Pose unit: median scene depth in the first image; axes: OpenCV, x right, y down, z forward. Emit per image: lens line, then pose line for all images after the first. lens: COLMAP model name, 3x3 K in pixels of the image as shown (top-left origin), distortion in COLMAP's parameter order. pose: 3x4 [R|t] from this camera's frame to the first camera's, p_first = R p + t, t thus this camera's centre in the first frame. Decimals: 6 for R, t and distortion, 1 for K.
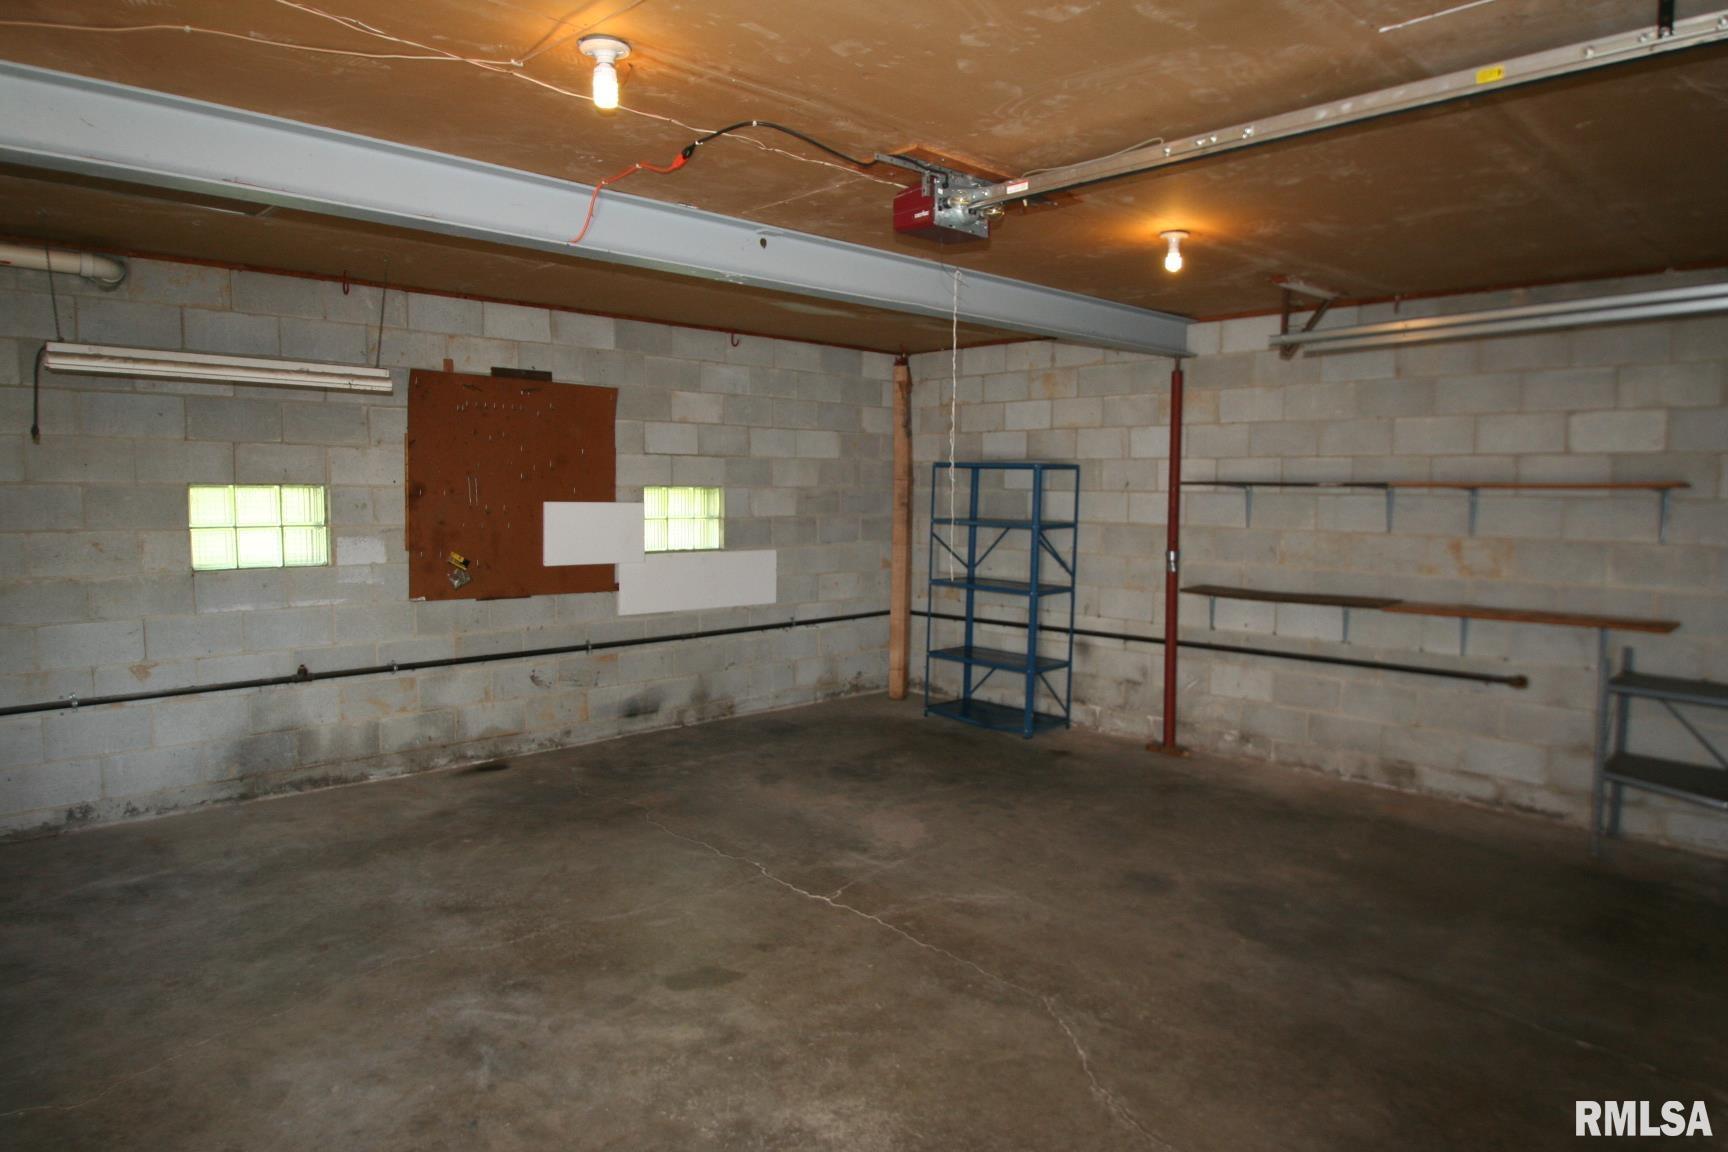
lens RADIAL K [[1080.3, 0, 903.1], [0, 1080.3, 578.2], [0, 0, 1]] dist [-0.022062, -0.002498]
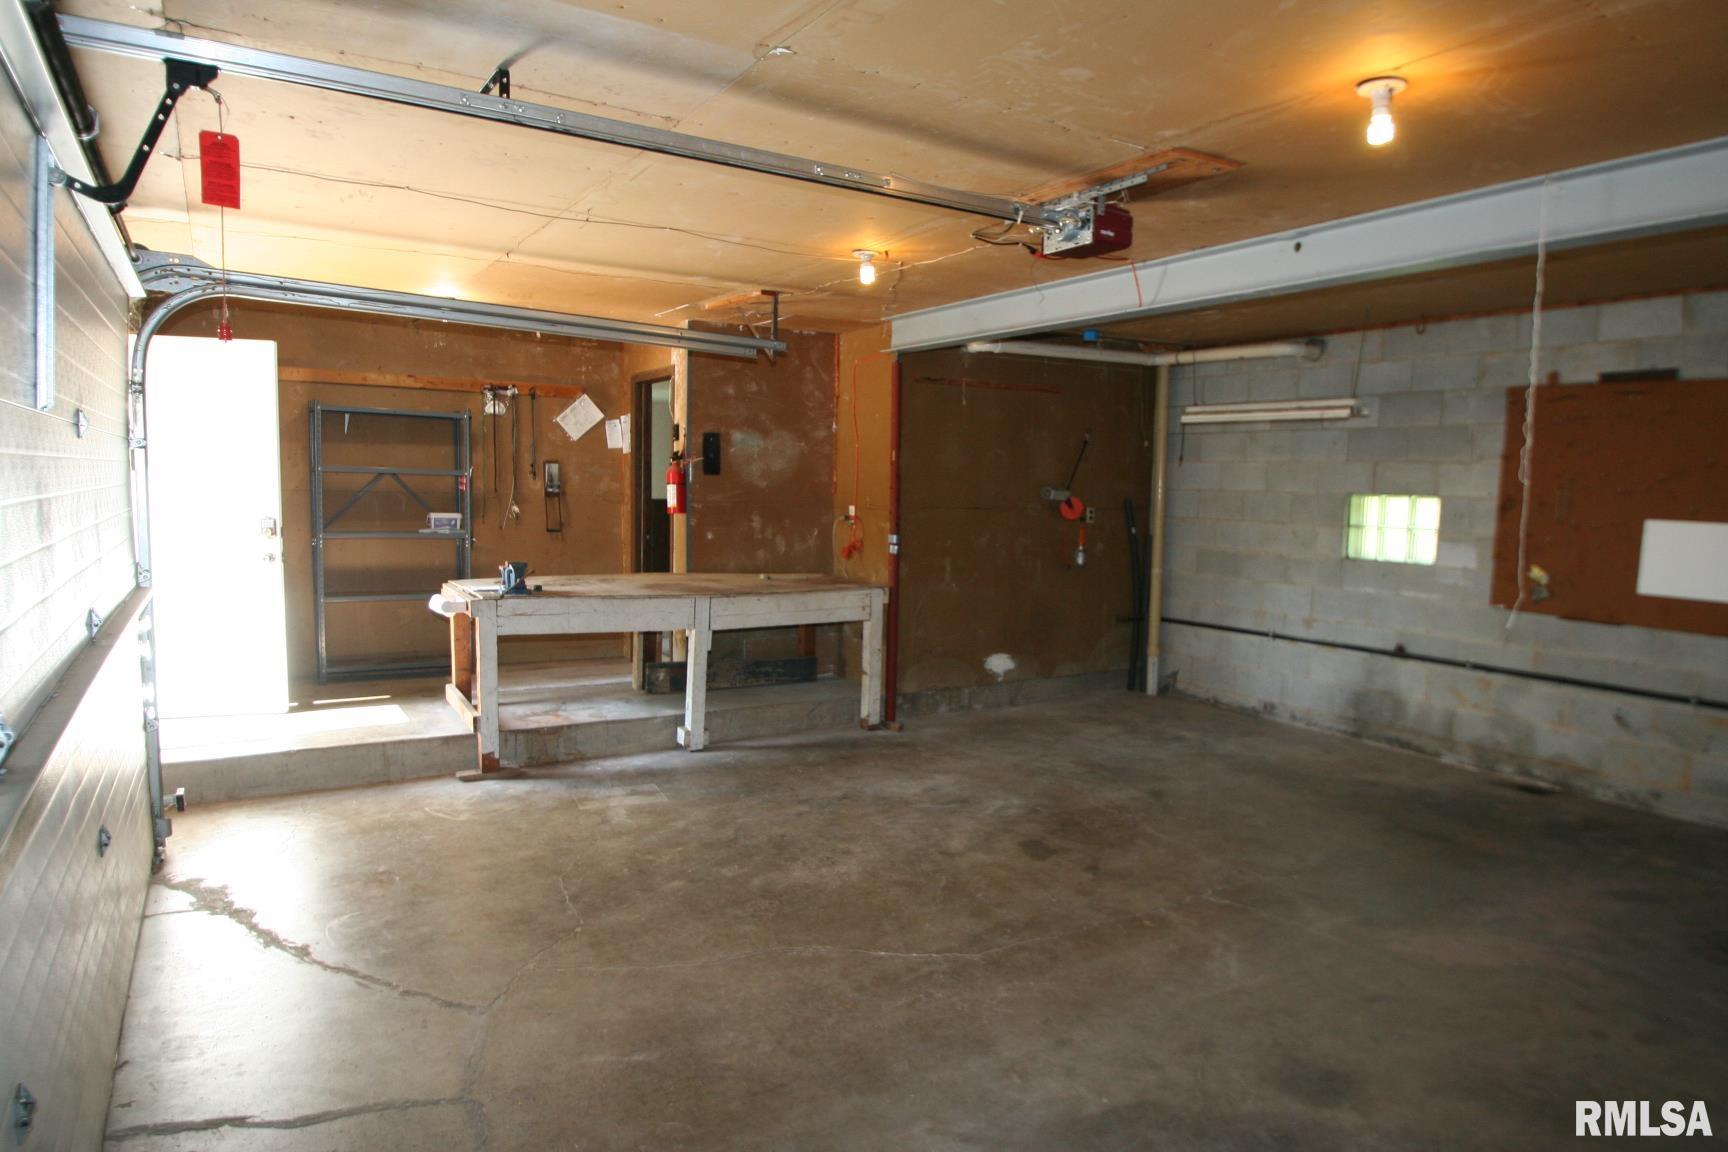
lens RADIAL K [[1080.3, 0, 903.1], [0, 1080.3, 578.2], [0, 0, 1]] dist [-0.022062, -0.002498]
pose [[-0.220859, 0.072088, -0.972638, 0.804539], [-0.107053, 0.989447, 0.097643, -0.055525], [0.969413, 0.125690, -0.210811, 0.762050]]
